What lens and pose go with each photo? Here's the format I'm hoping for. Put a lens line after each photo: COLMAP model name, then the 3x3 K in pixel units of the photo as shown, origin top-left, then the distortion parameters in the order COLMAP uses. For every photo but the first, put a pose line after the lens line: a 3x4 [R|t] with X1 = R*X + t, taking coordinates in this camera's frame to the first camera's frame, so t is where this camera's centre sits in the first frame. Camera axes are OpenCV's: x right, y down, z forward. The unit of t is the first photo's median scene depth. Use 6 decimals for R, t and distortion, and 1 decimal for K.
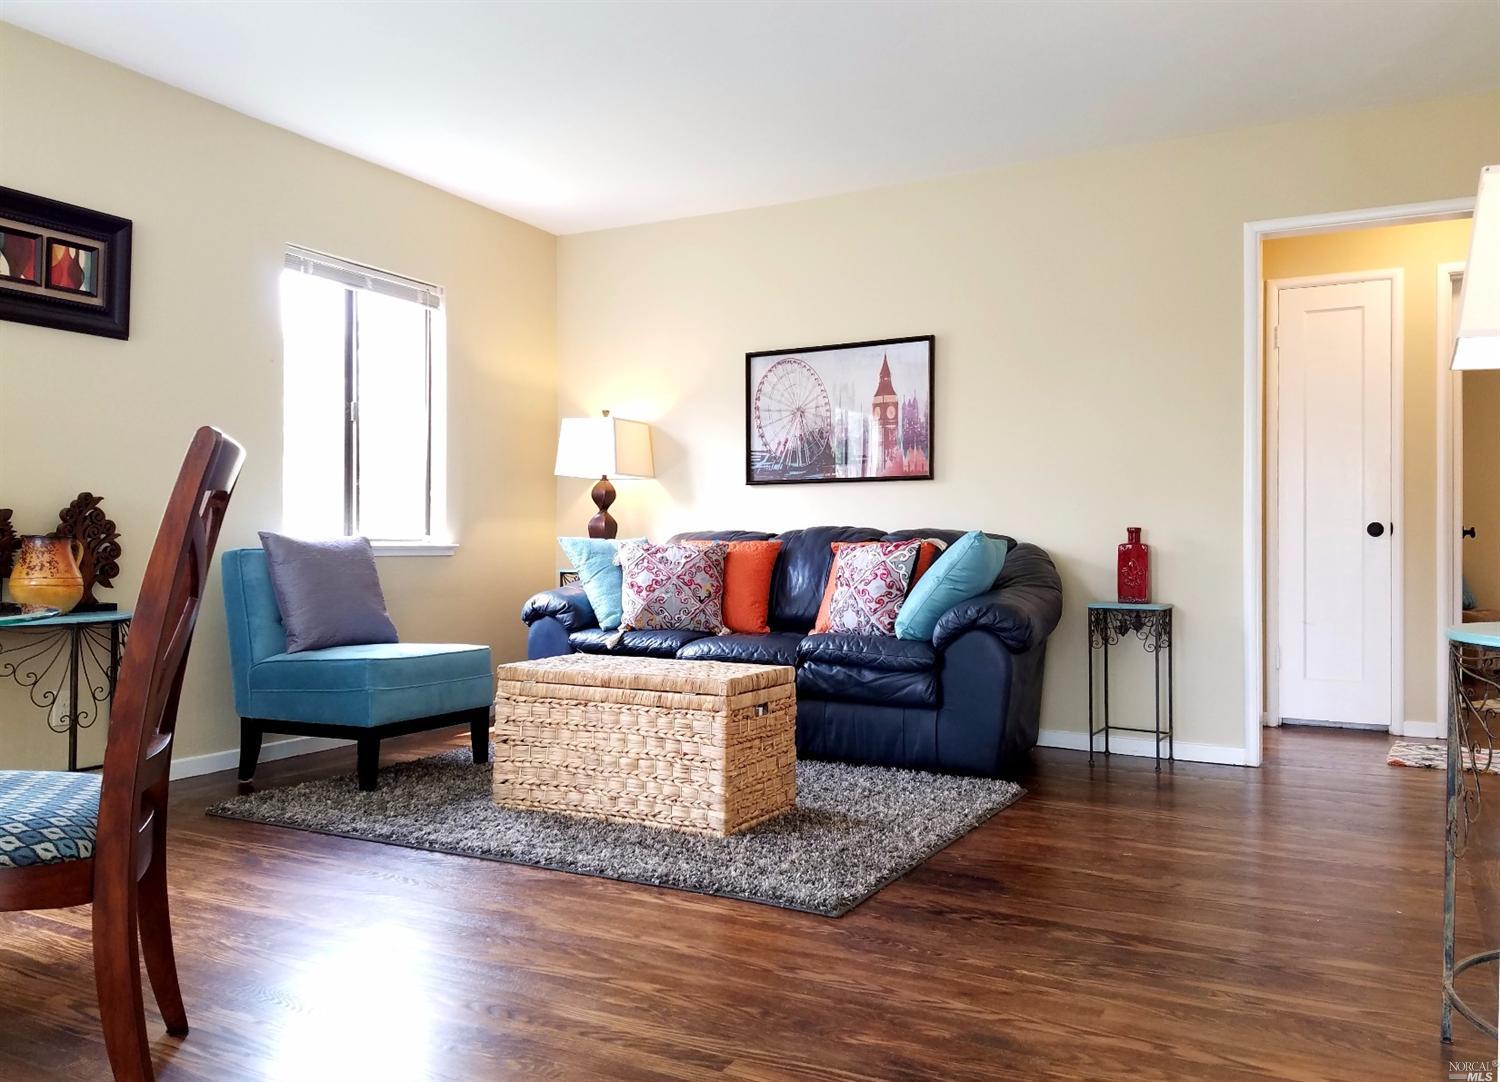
lens RADIAL K [[1204.0, 0, 750.8], [0, 1204.0, 536.1], [0, 0, 1]] dist [-0.039229, -0.009643]
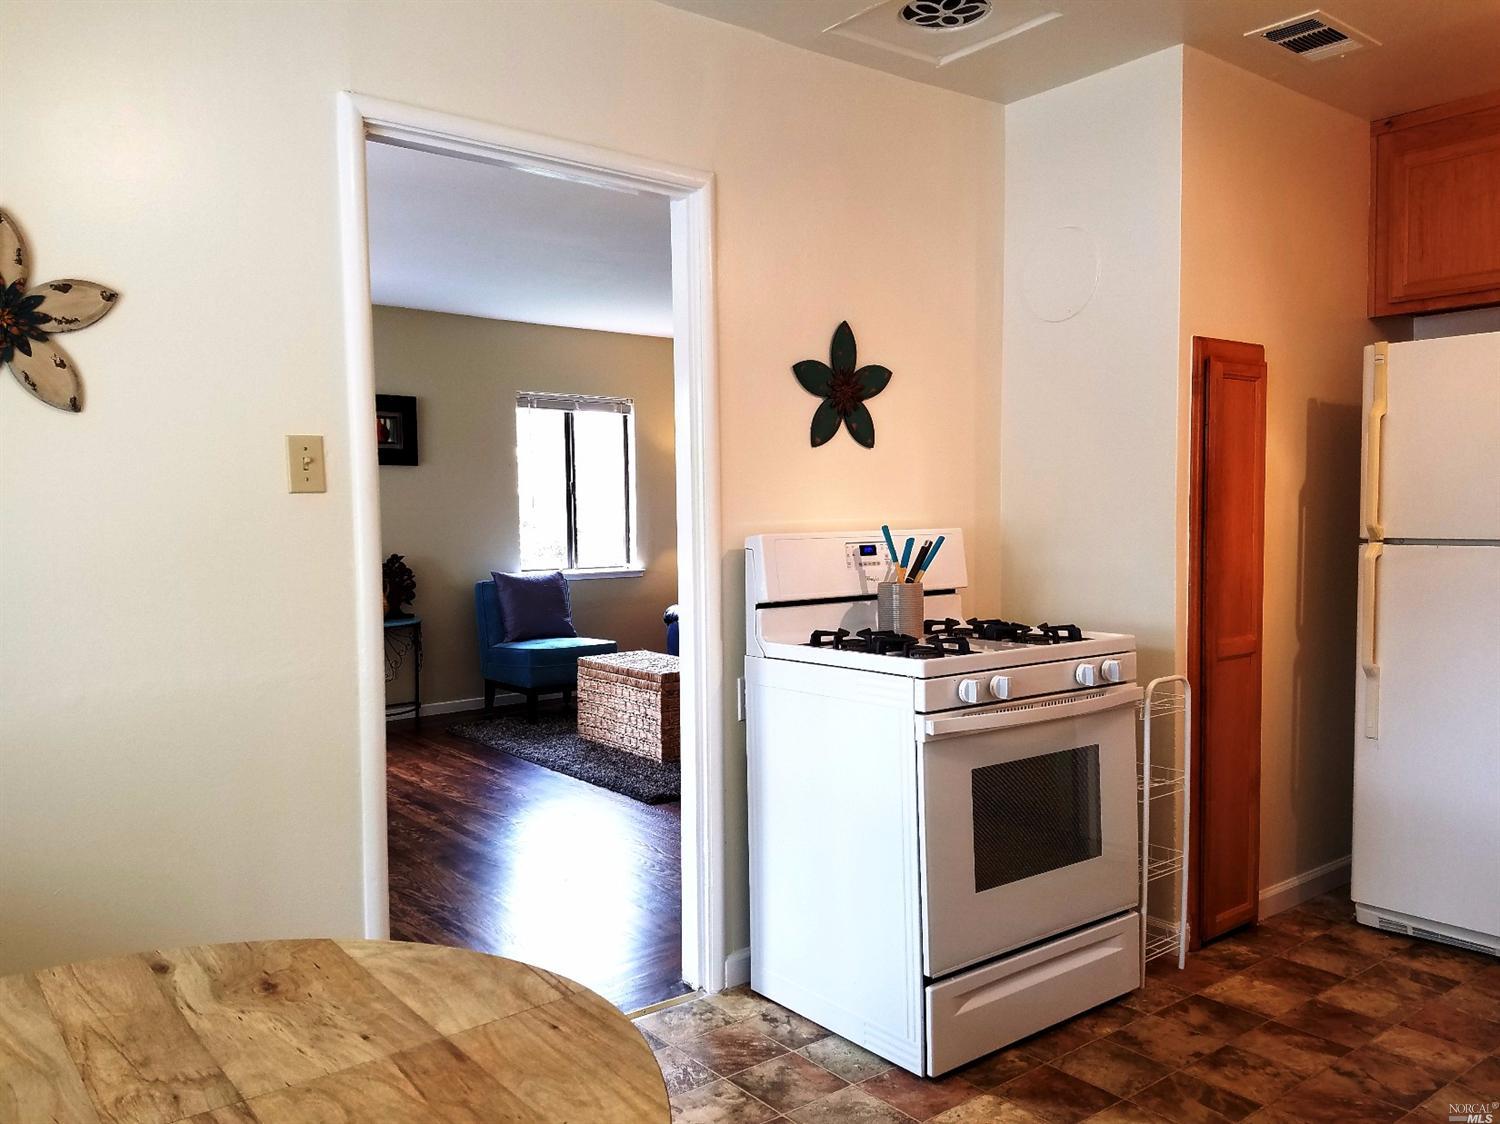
lens RADIAL K [[1146.3, 0, 749.3], [0, 1146.3, 565.8], [0, 0, 1]] dist [0.005094, 0.002216]
pose [[0.909398, 0.006861, -0.415870, 0.648750], [0.018076, 0.998267, 0.055996, -0.103918], [0.415533, -0.058440, 0.907699, -0.360193]]
